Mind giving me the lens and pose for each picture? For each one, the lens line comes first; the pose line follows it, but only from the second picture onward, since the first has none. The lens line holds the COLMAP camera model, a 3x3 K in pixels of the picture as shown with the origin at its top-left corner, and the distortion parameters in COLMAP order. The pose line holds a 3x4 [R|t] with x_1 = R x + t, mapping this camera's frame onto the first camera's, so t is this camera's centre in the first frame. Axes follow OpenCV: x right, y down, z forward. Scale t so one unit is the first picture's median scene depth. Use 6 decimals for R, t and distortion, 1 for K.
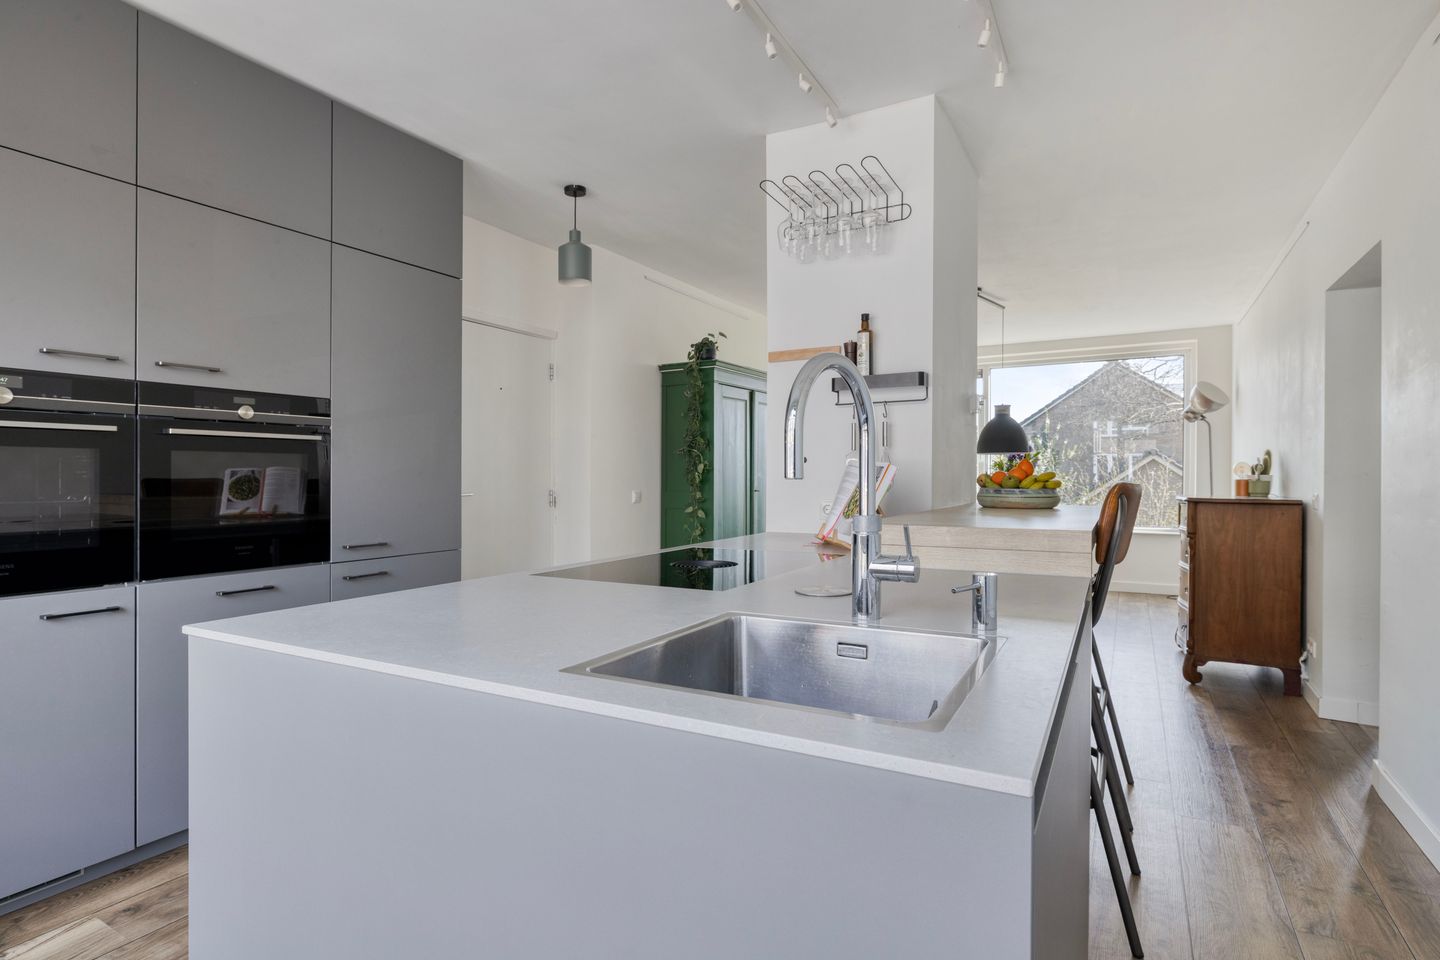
lens RADIAL K [[739.9, 0, 710.7], [0, 739.9, 468.7], [0, 0, 1]] dist [-0.009707, 0.002997]
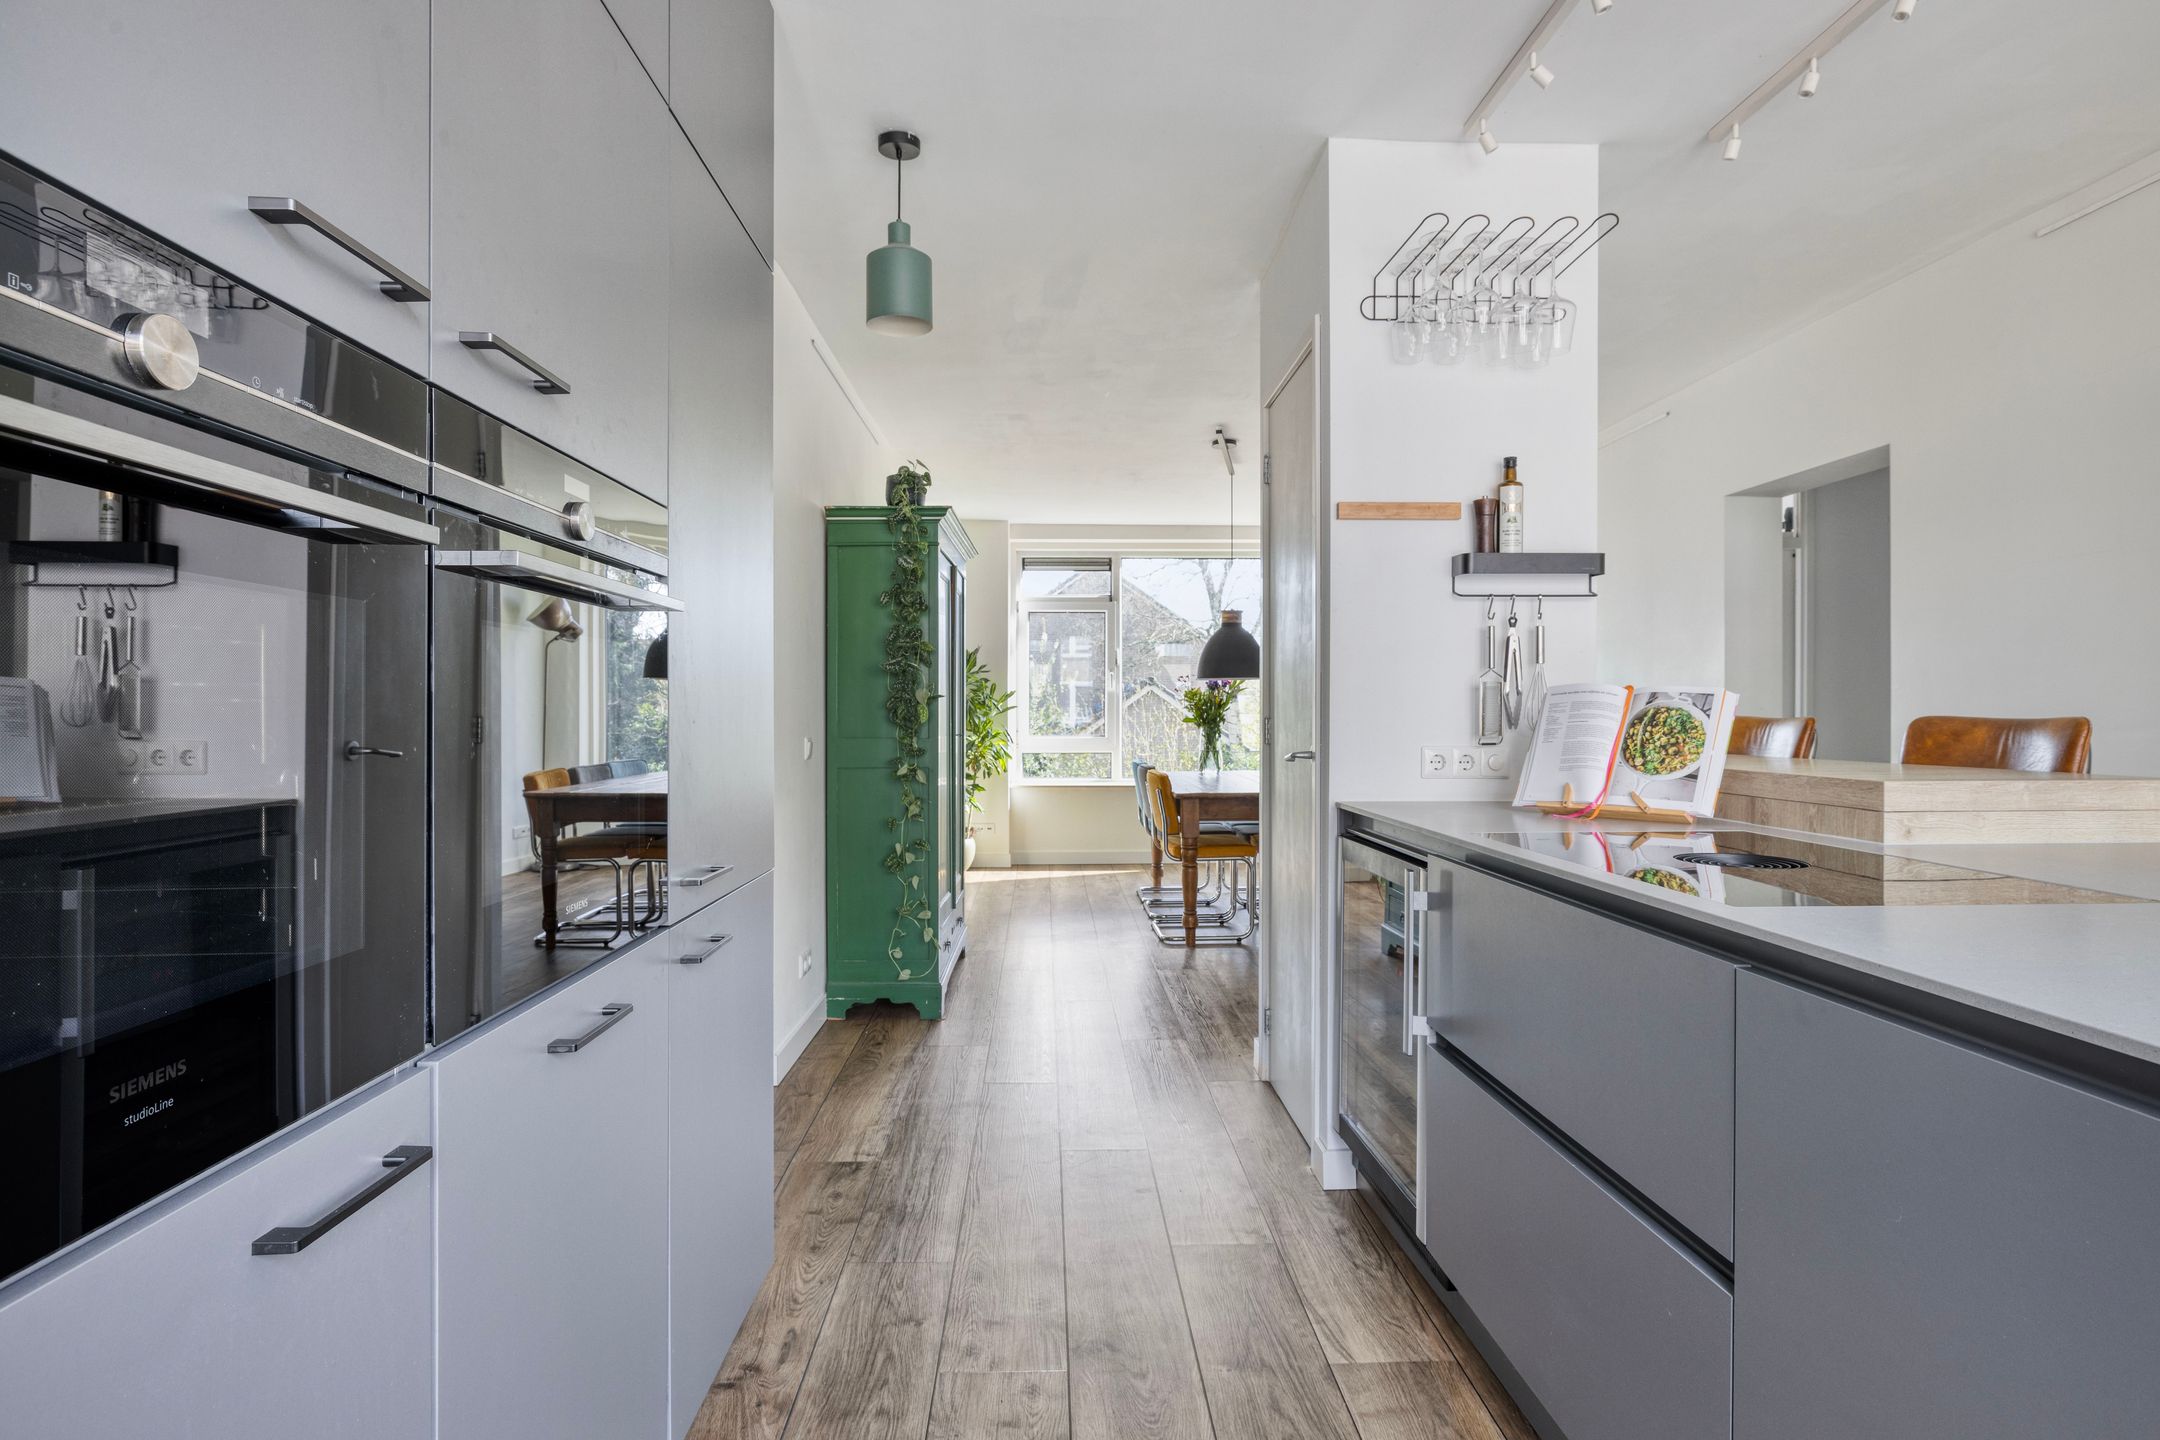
lens RADIAL K [[1109.9, 0, 1068.0], [0, 1109.9, 700.6], [0, 0, 1]] dist [-0.009707, 0.002997]
pose [[0.853026, 0.007100, 0.521820, -0.603607], [-0.006828, 0.999974, -0.002444, 0.007547], [-0.521823, -0.001478, 0.853052, 0.365941]]
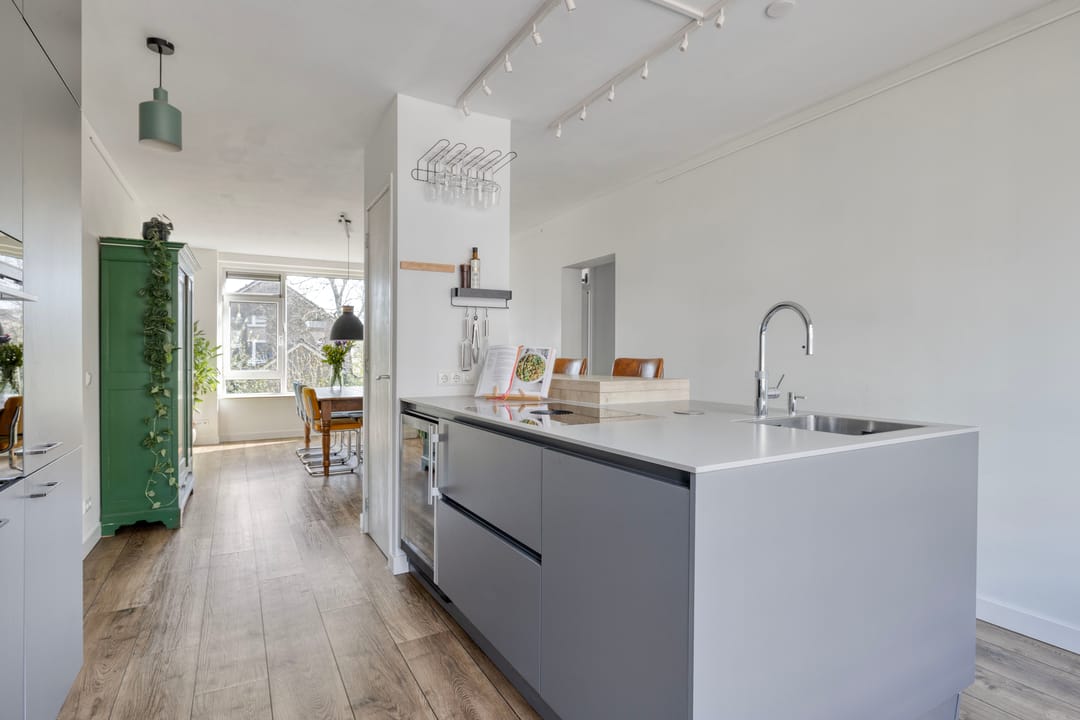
lens RADIAL K [[555.0, 0, 541.1], [0, 555.0, 353.6], [0, 0, 1]] dist [-0.004930, -0.000102]
pose [[0.512676, 0.005626, 0.858564, -0.669785], [-0.007982, 0.999967, -0.001787, 0.007328], [-0.858545, -0.005937, 0.512704, 0.295216]]
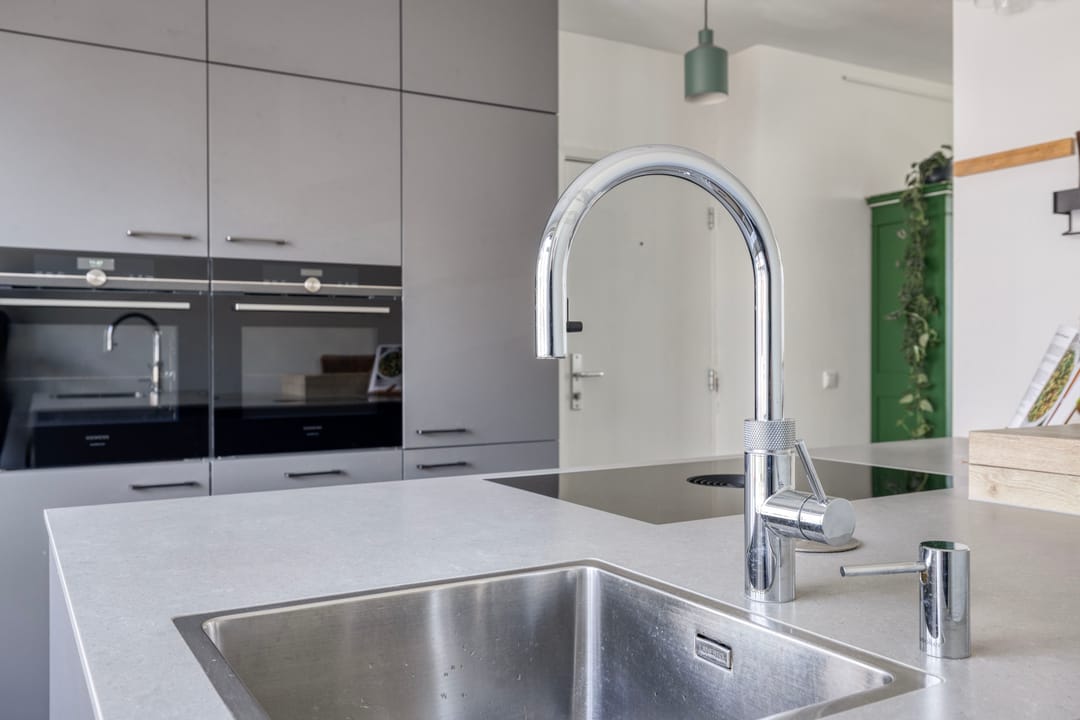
lens RADIAL K [[905.8, 0, 524.1], [0, 905.8, 346.0], [0, 0, 1]] dist [0.007985, 0.019430]
pose [[0.857788, -0.004232, -0.513987, 0.171499], [0.006387, 0.999977, 0.002427, 0.000746], [0.513965, -0.005365, 0.857795, 0.121992]]
